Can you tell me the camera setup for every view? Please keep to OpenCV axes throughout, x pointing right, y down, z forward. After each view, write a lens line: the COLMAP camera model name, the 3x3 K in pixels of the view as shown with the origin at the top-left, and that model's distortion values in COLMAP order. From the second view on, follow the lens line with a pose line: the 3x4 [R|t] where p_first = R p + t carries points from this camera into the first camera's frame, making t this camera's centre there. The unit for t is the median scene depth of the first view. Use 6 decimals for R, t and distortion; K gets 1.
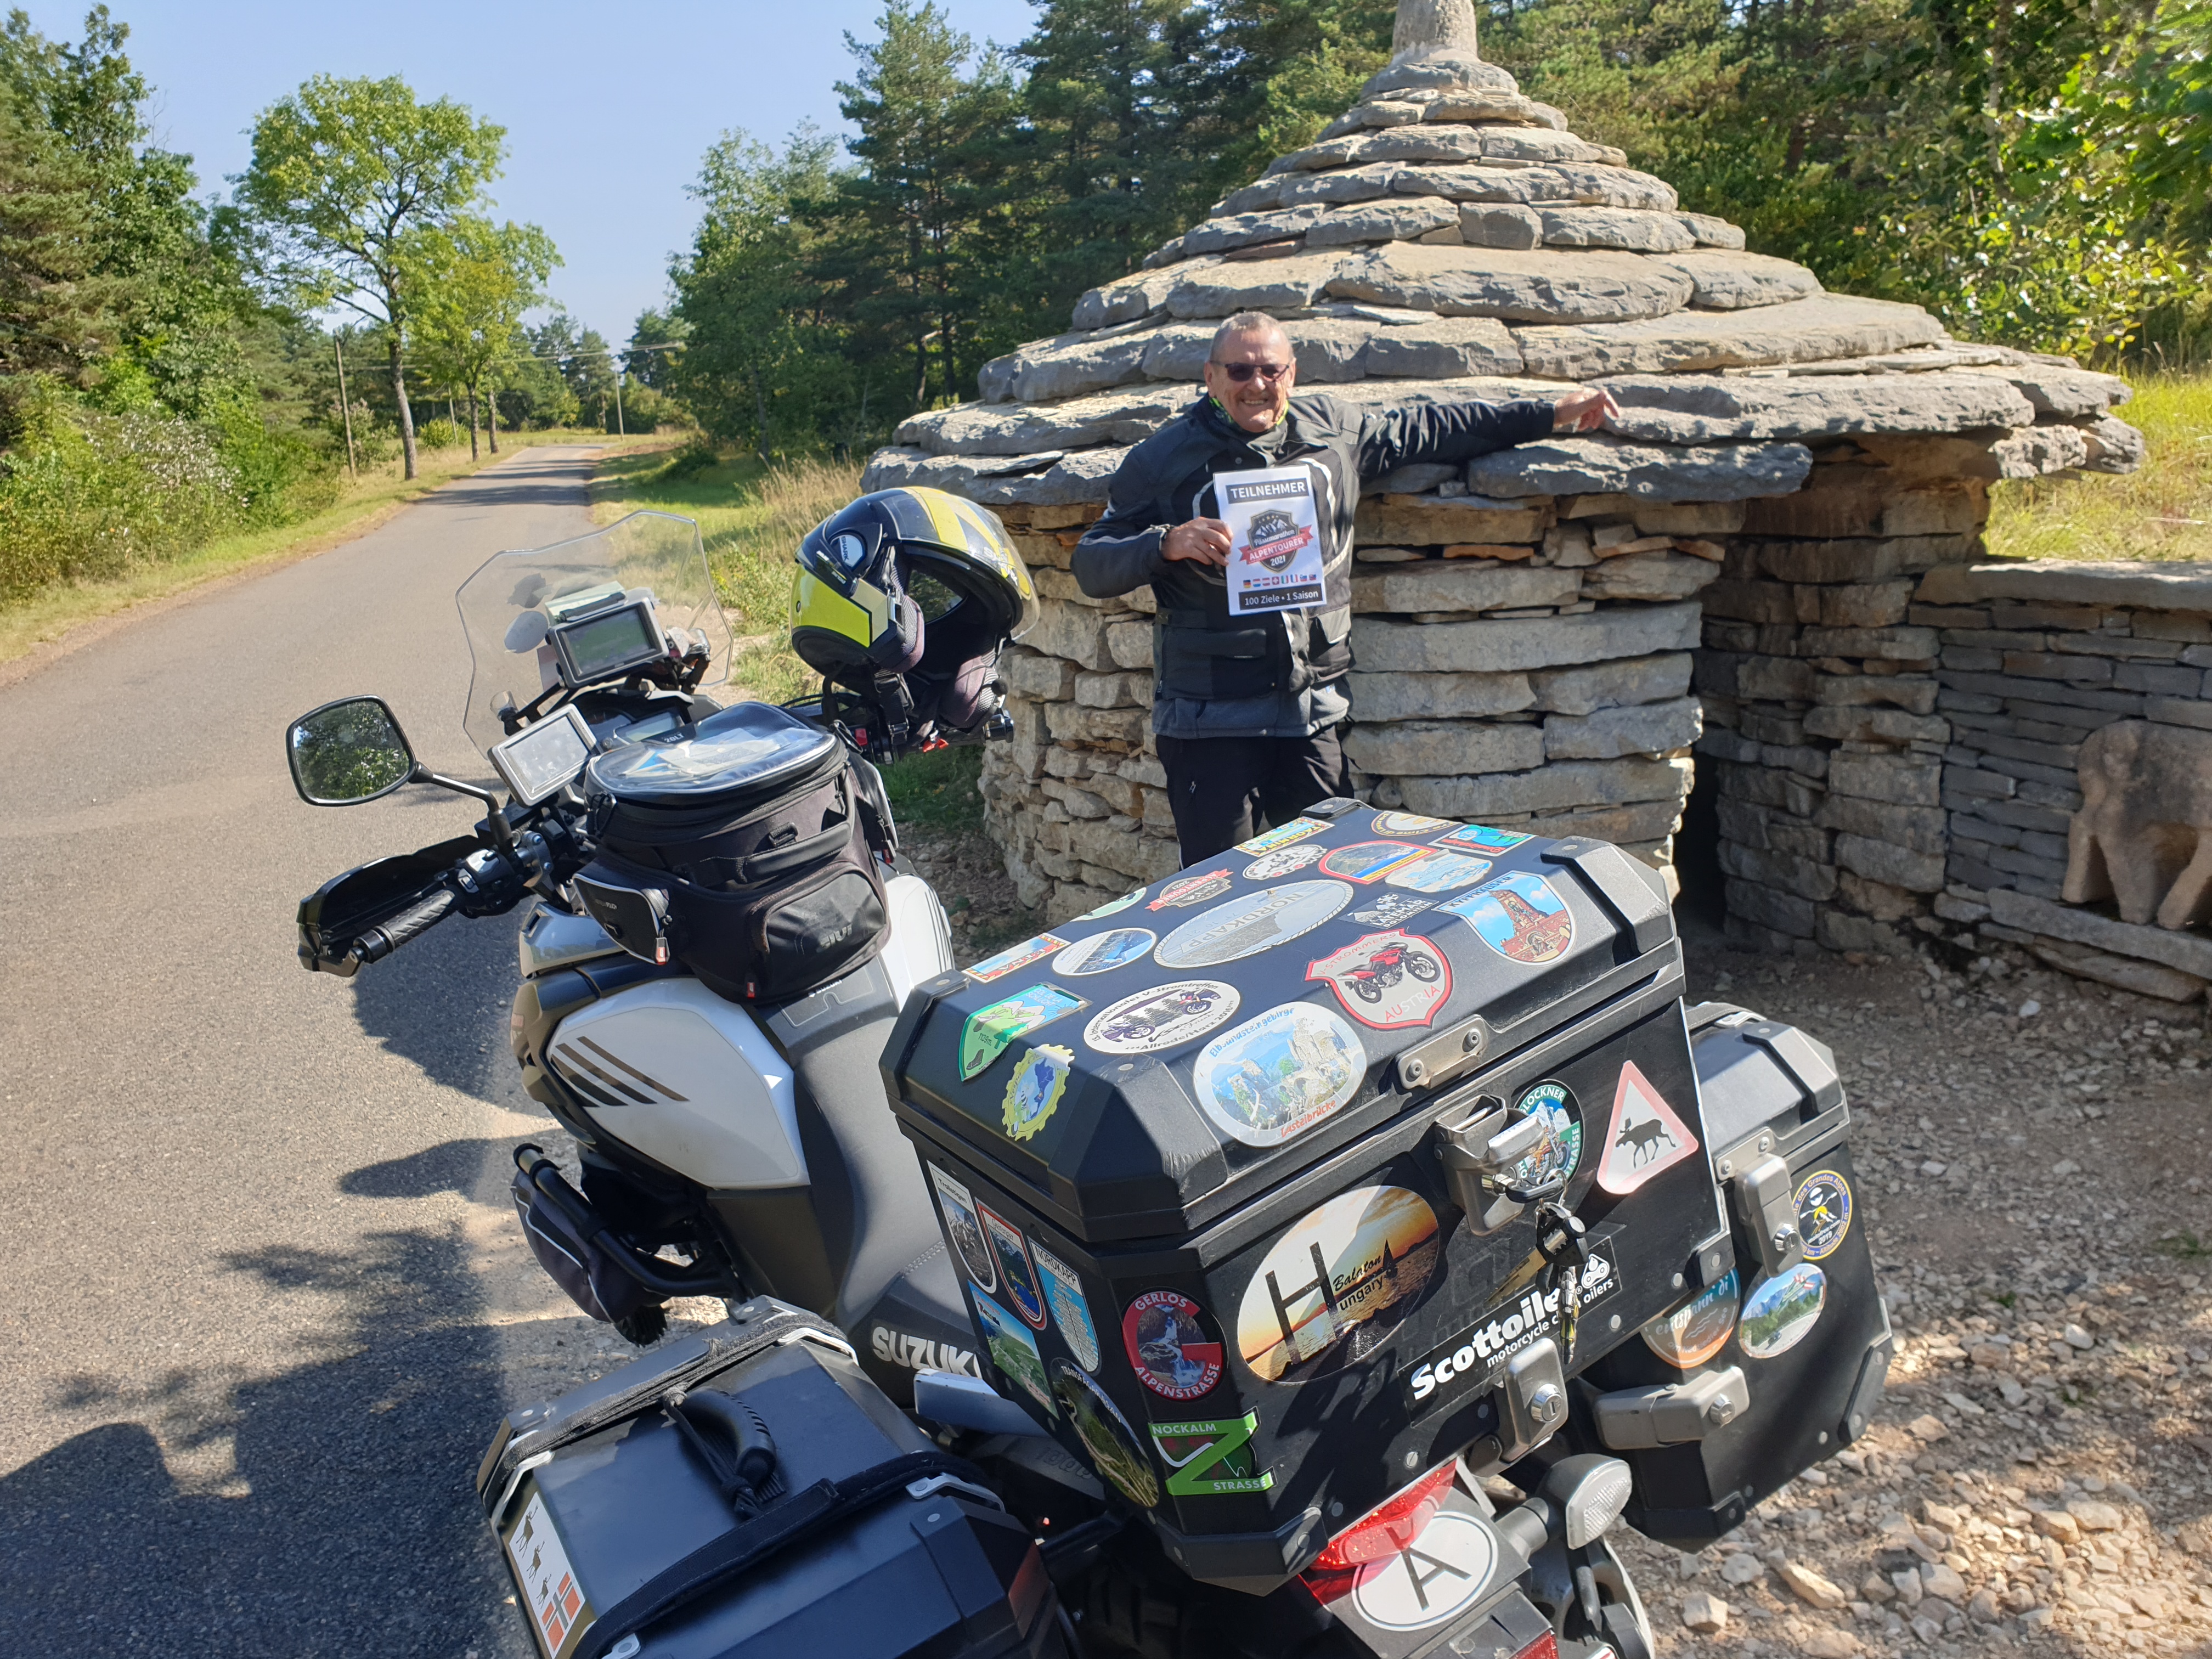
lens RADIAL K [[1757.0, 0, 1112.7], [0, 1757.0, 819.5], [0, 0, 1]] dist [0.017746, -0.007935]
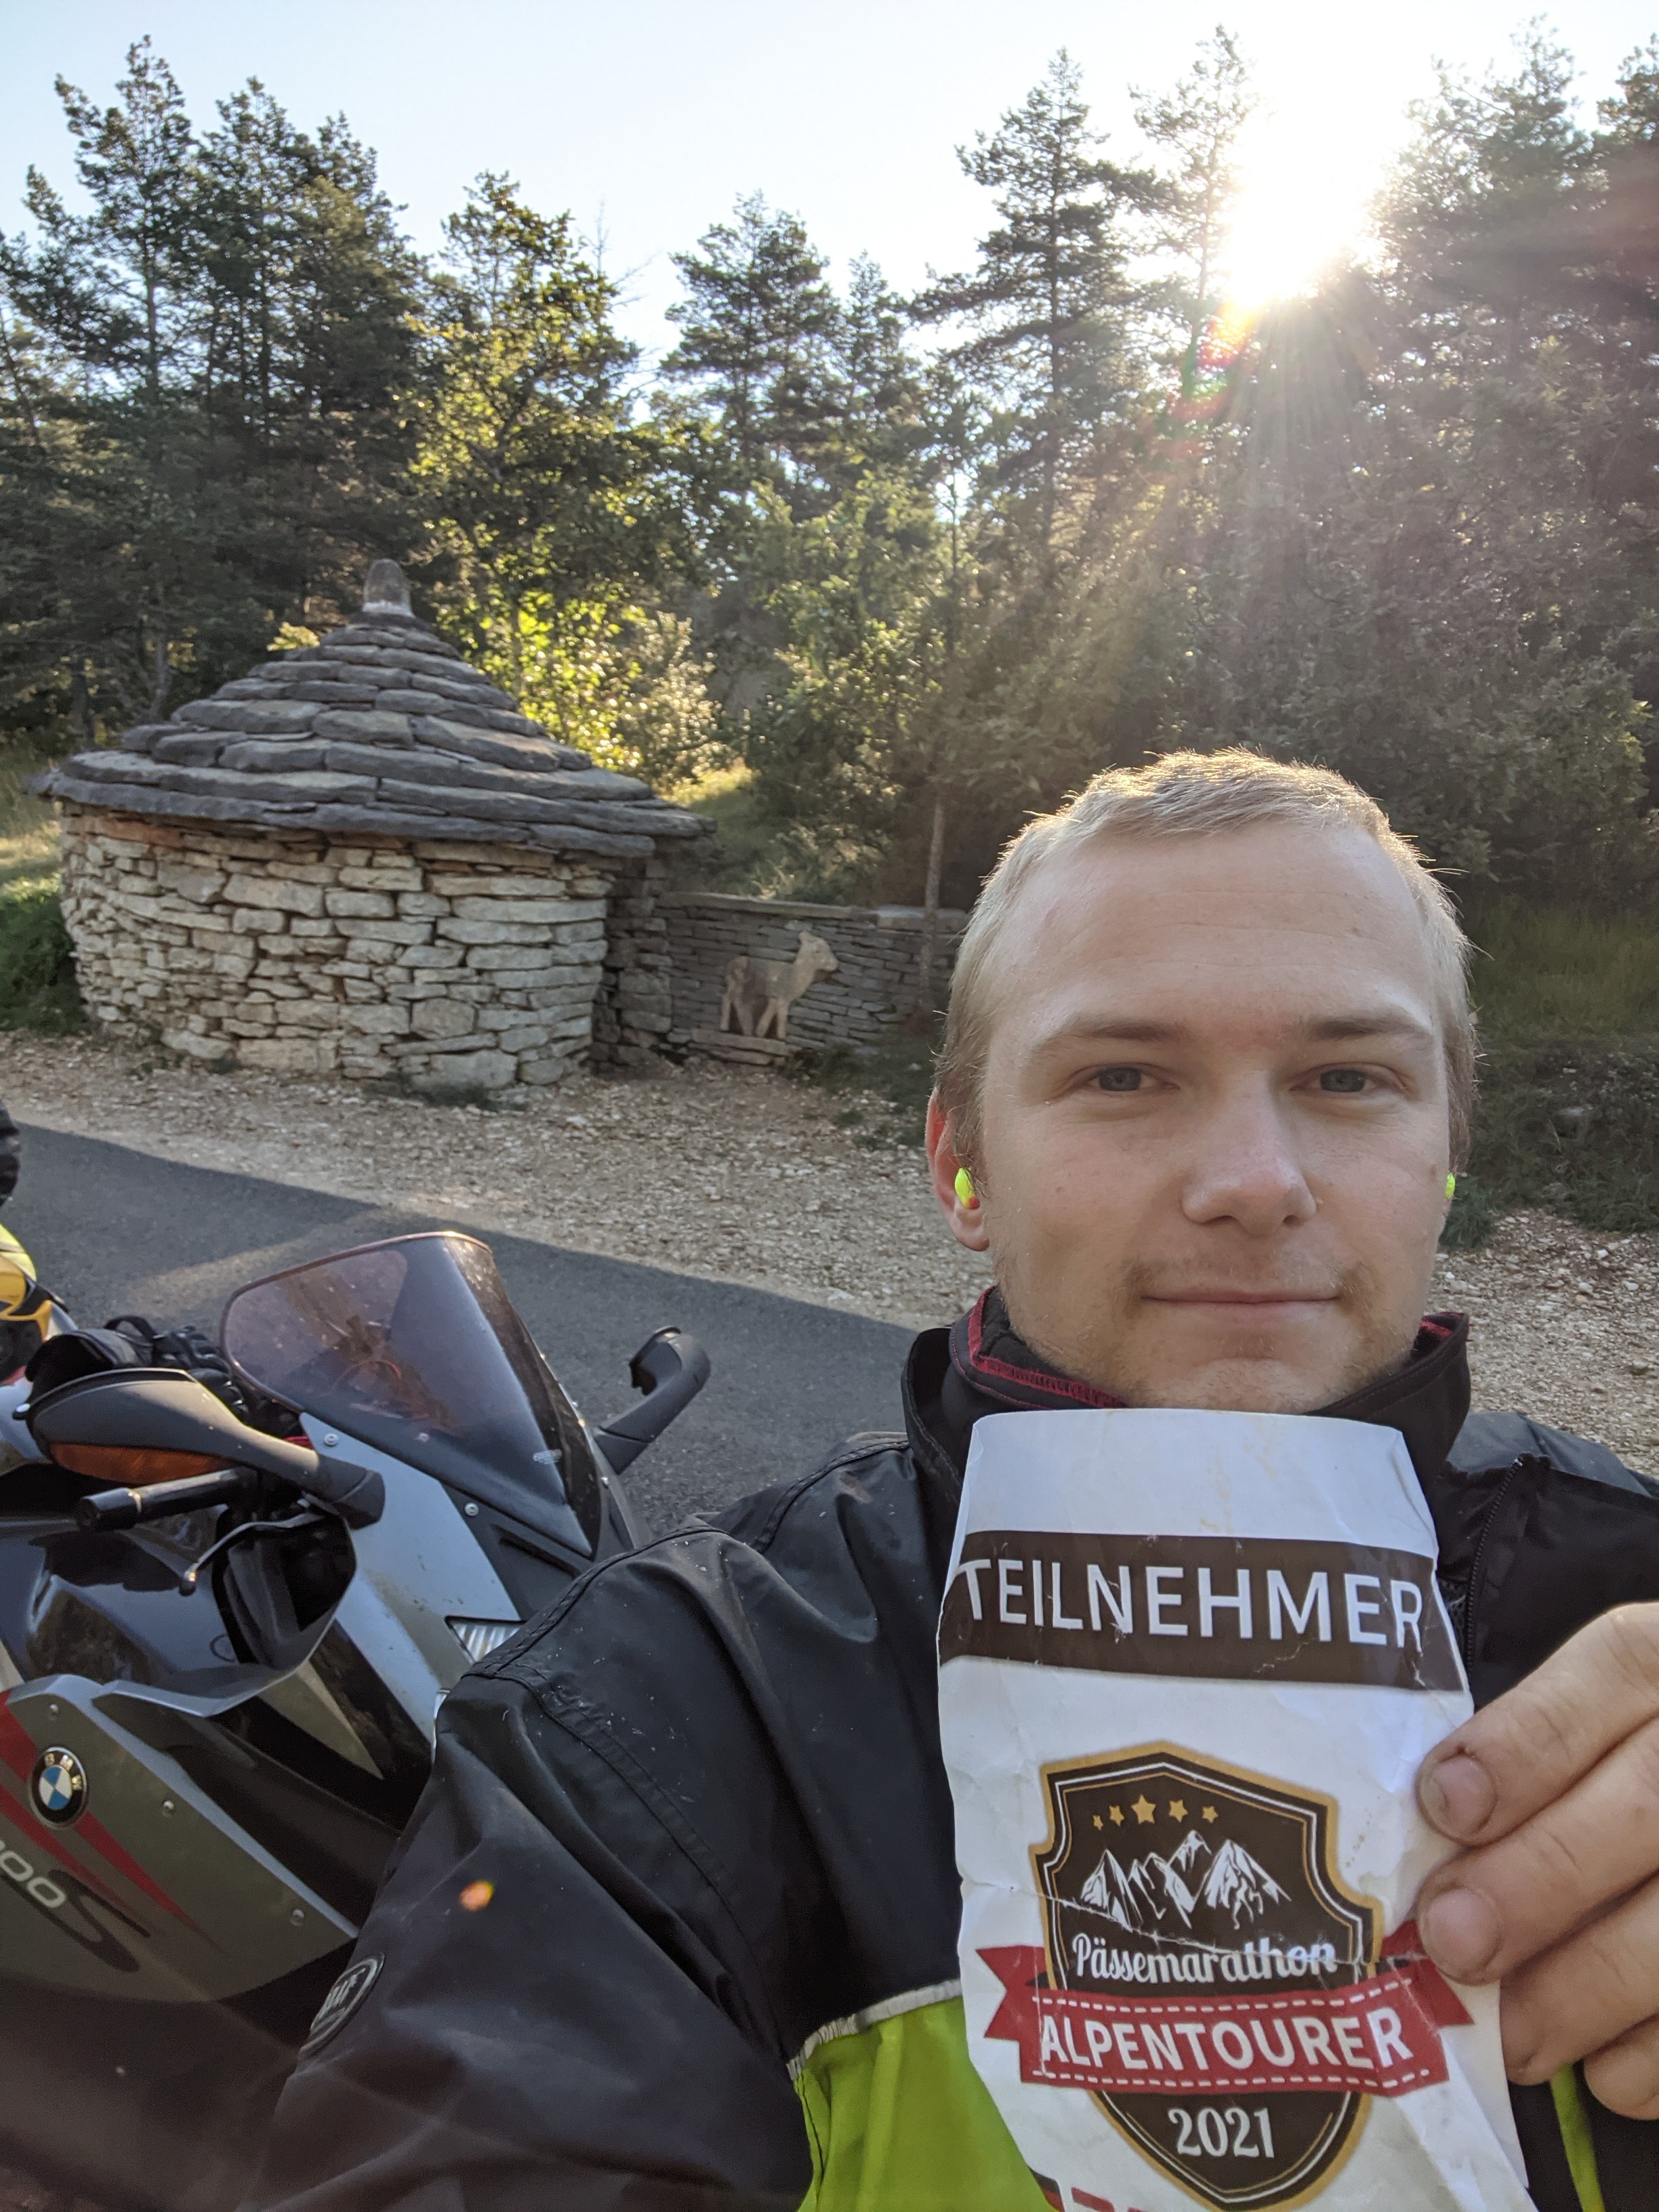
lens RADIAL K [[1590.0, 0, 862.8], [0, 1590.0, 1171.3], [0, 0, 1]] dist [0.000388, 0.002426]
pose [[0.697129, -0.057694, 0.714621, -0.851593], [0.053760, 0.998157, 0.028141, 0.175708], [-0.714927, 0.018800, 0.698946, -0.642194]]
